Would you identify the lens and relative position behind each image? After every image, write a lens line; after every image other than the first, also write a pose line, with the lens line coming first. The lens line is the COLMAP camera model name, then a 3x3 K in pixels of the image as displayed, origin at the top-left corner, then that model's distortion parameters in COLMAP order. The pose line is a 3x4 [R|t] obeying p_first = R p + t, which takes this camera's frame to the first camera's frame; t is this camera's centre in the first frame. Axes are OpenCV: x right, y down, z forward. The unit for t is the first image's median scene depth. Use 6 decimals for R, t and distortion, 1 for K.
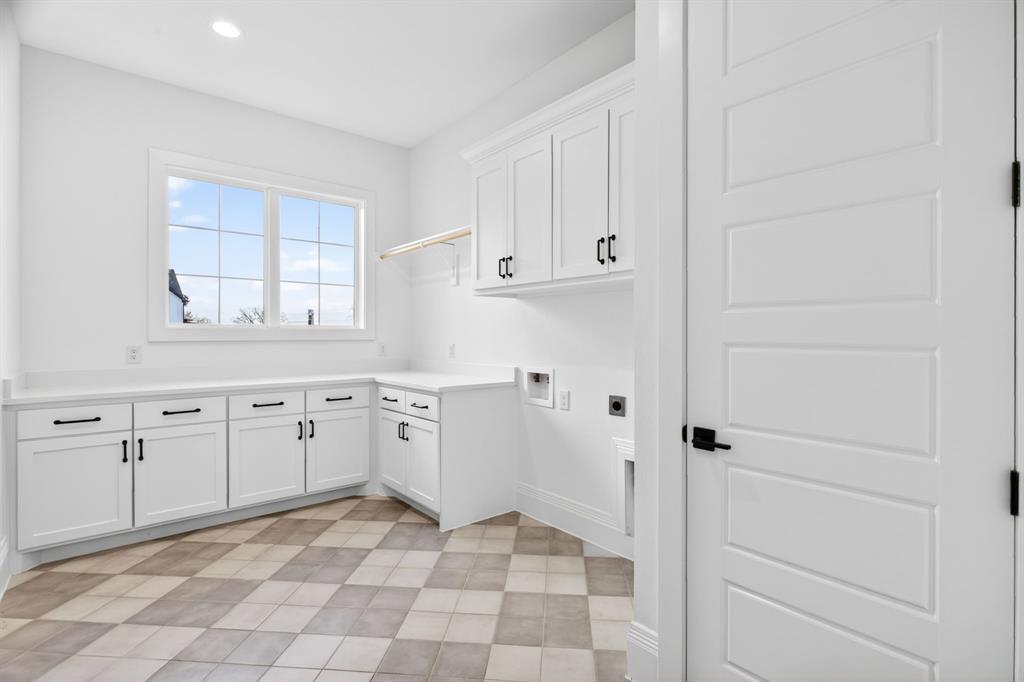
lens RADIAL K [[491.8, 0, 511.6], [0, 491.8, 338.3], [0, 0, 1]] dist [-0.004816, -0.001086]
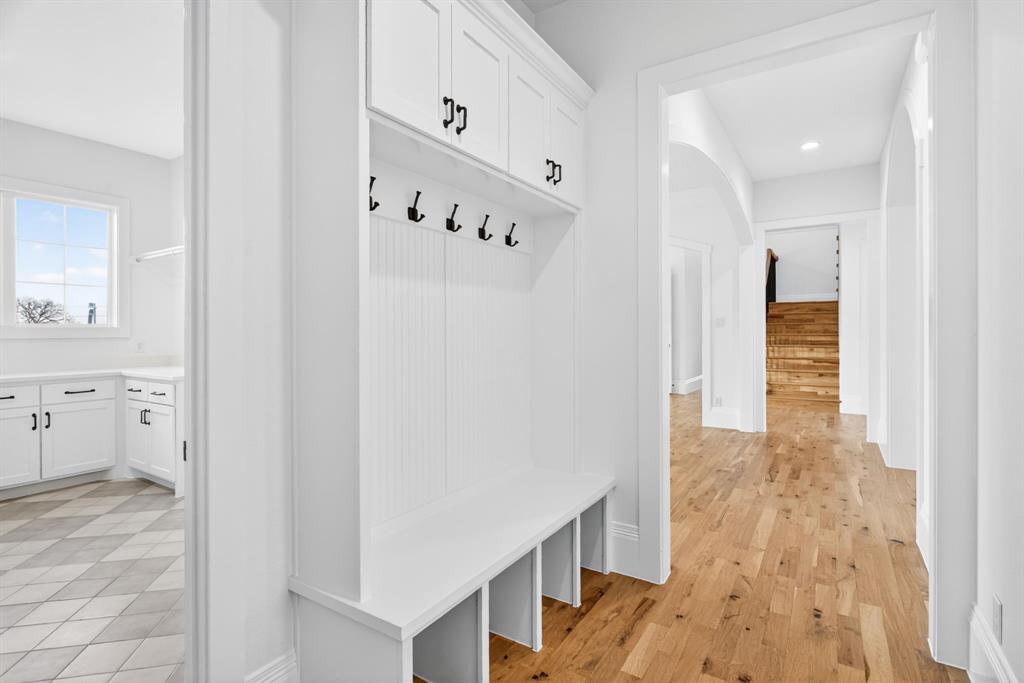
lens RADIAL K [[491.8, 0, 510.5], [0, 491.8, 334.6], [0, 0, 1]] dist [-0.004816, -0.001086]
pose [[0.952840, -0.004504, 0.303440, 0.242812], [0.004623, 0.999989, 0.000327, 0.000607], [-0.303439, 0.001091, 0.952850, -0.343694]]
